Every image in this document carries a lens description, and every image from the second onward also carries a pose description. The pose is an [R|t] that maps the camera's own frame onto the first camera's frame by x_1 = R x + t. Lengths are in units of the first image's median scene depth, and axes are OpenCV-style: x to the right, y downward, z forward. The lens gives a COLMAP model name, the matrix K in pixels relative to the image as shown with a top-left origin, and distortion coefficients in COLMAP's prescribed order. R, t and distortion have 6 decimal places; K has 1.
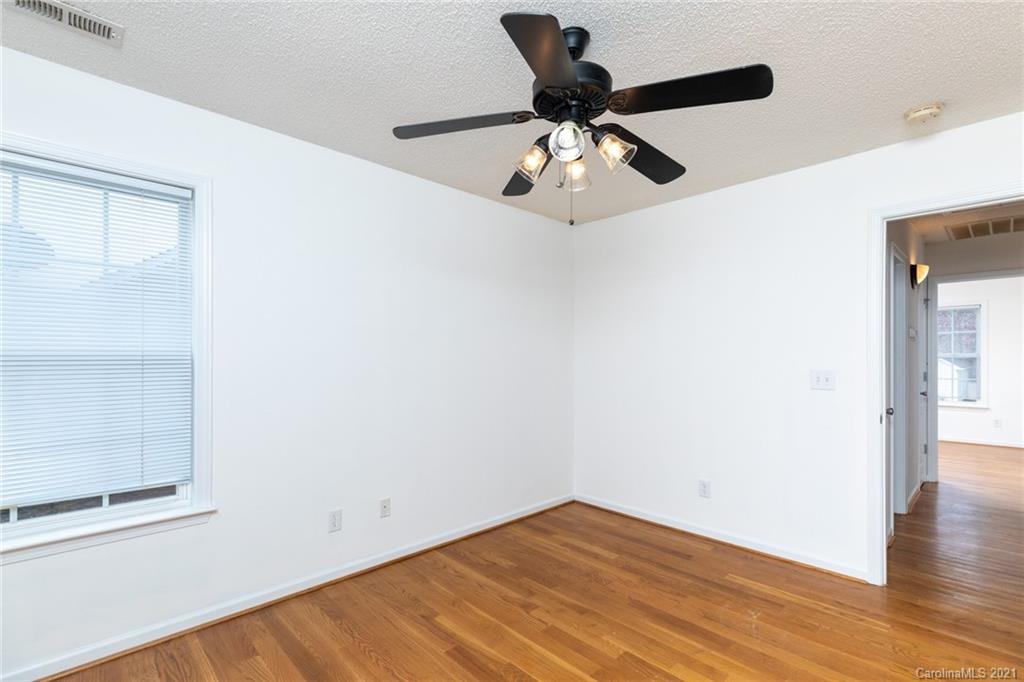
lens RADIAL K [[466.3, 0, 511.8], [0, 466.3, 350.1], [0, 0, 1]] dist [0.006849, -0.000250]
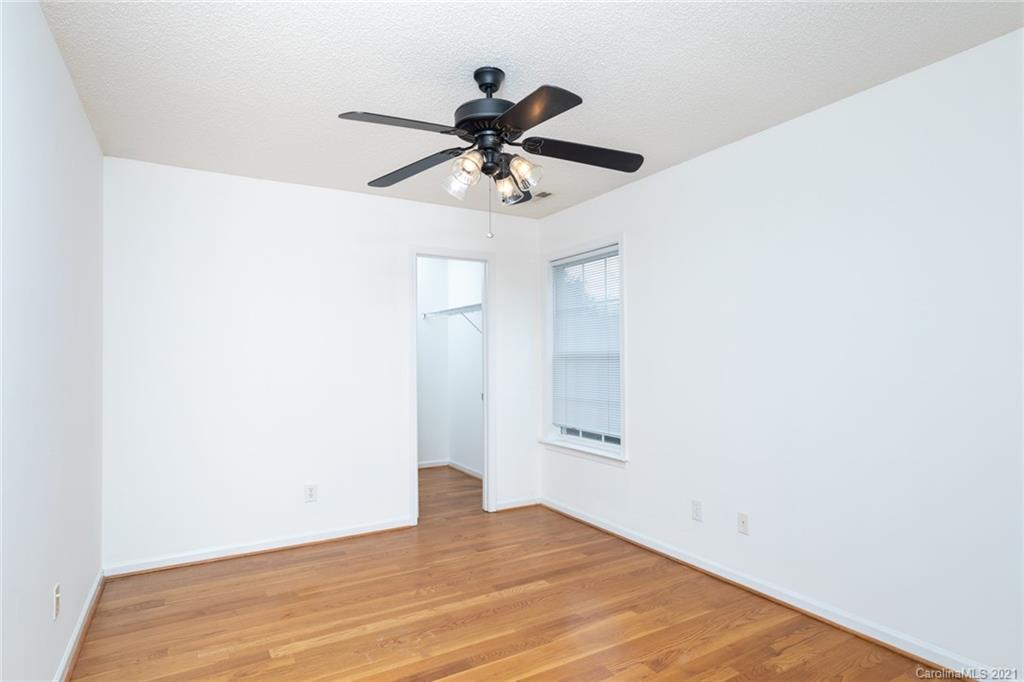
lens RADIAL K [[539.4, 0, 510.5], [0, 539.4, 344.0], [0, 0, 1]] dist [0.006561, 0.001022]
pose [[-0.224313, -0.024592, -0.974207, 0.959508], [0.023874, 0.999243, -0.030721, 0.022844], [0.974225, -0.030150, -0.223556, 0.936032]]
